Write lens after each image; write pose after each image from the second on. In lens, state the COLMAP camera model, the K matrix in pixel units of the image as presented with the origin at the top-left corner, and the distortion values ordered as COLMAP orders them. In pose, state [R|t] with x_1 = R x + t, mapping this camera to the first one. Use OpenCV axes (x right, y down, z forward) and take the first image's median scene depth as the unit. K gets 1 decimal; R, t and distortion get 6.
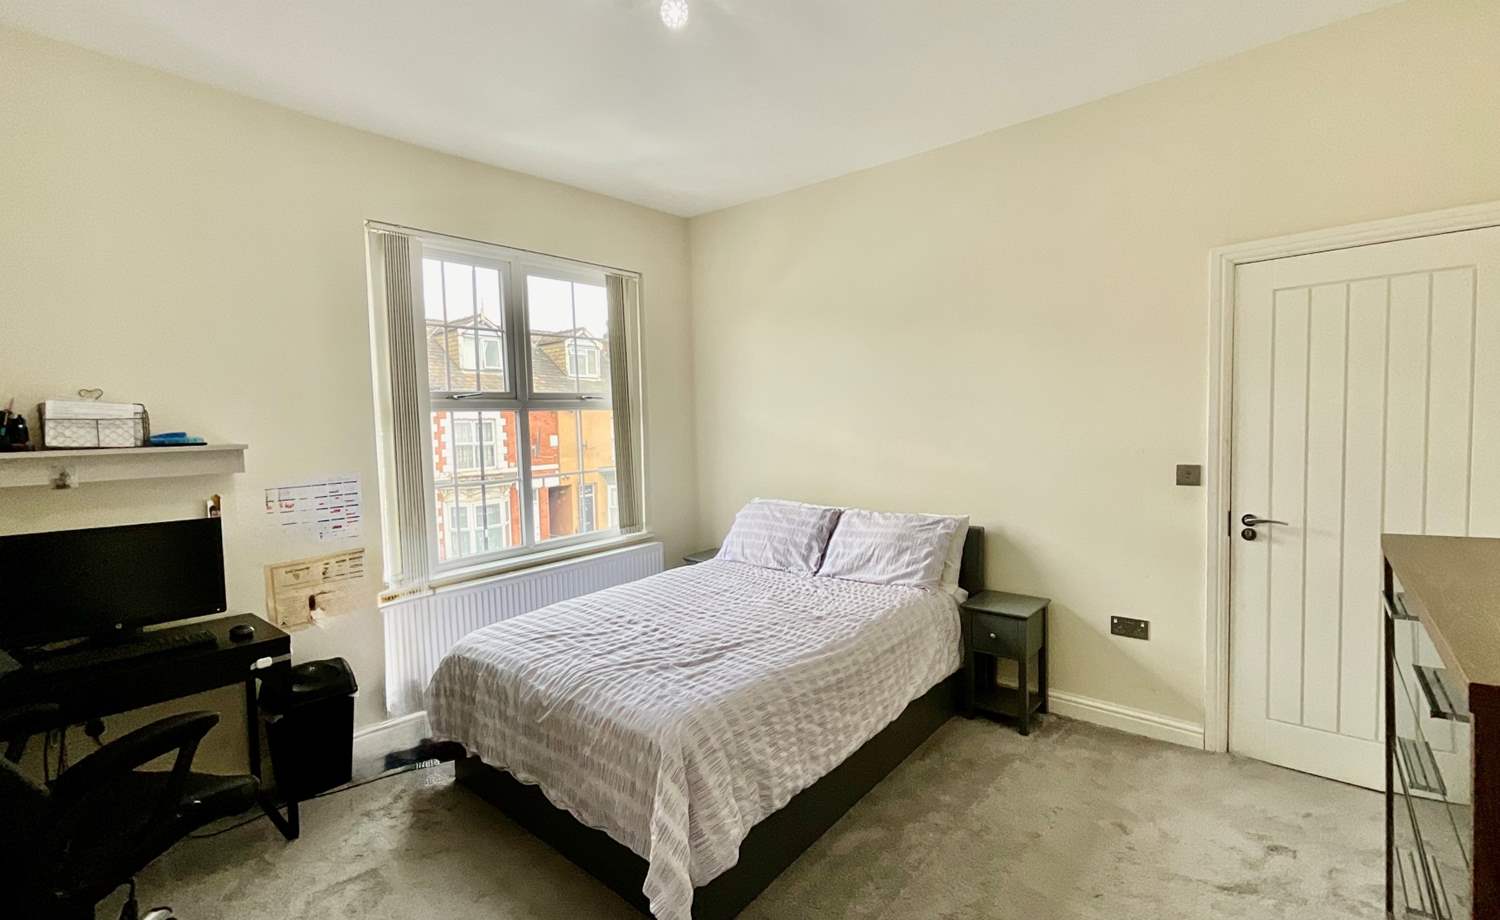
lens RADIAL K [[628.9, 0, 764.6], [0, 628.9, 459.0], [0, 0, 1]] dist [-0.001199, 0.000038]
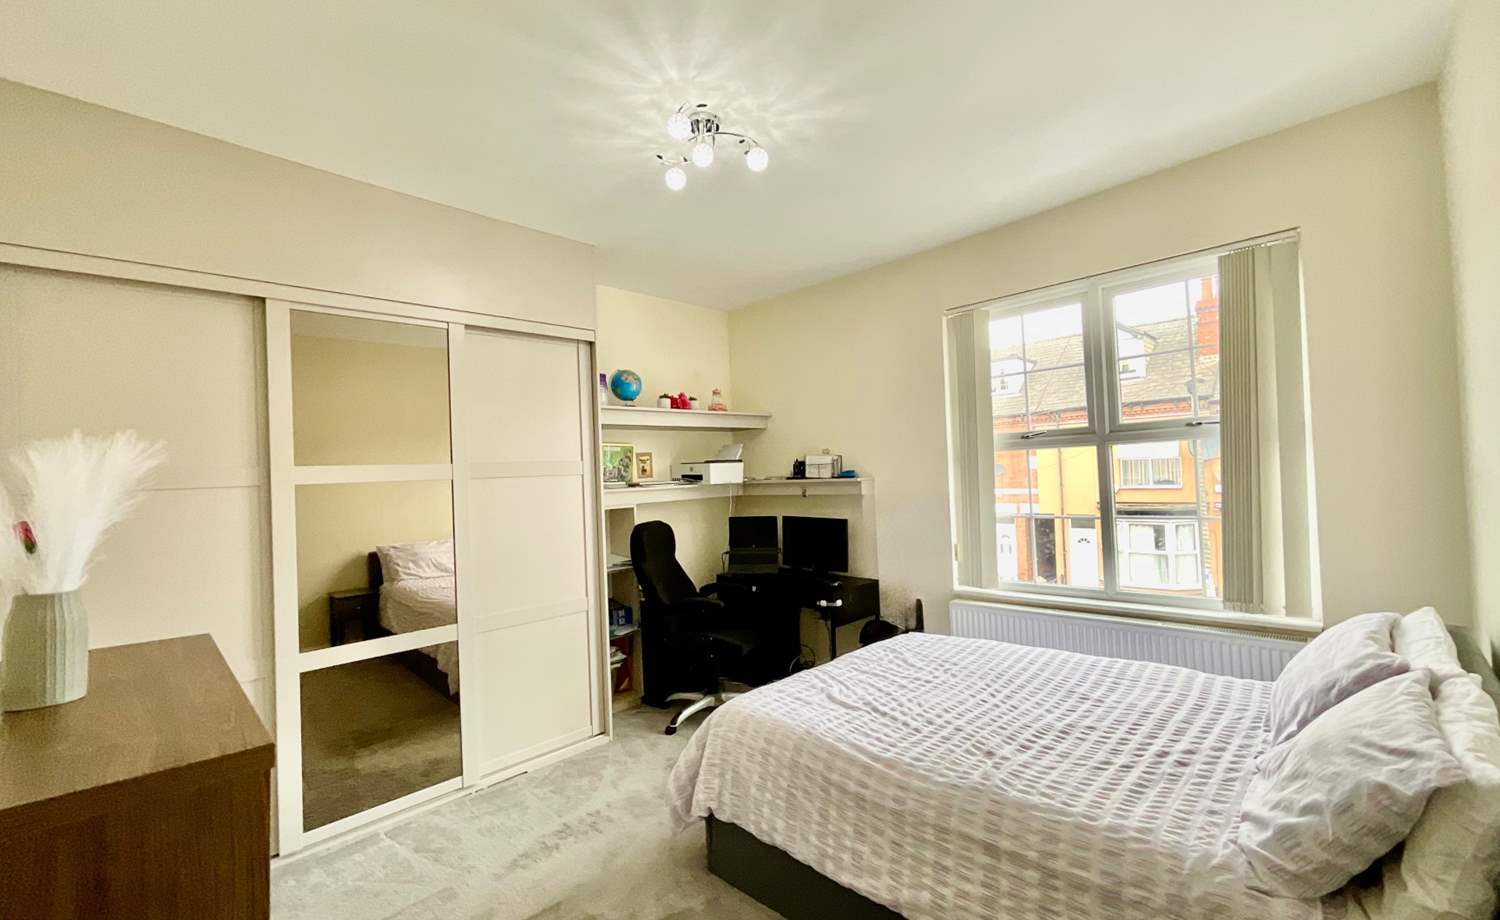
lens RADIAL K [[628.9, 0, 764.6], [0, 628.9, 459.0], [0, 0, 1]] dist [-0.001199, 0.000038]
pose [[-0.069079, 0.015333, -0.997493, 0.840761], [-0.012454, 0.999791, 0.016231, -0.094504], [0.997533, 0.013544, -0.068873, 0.814858]]
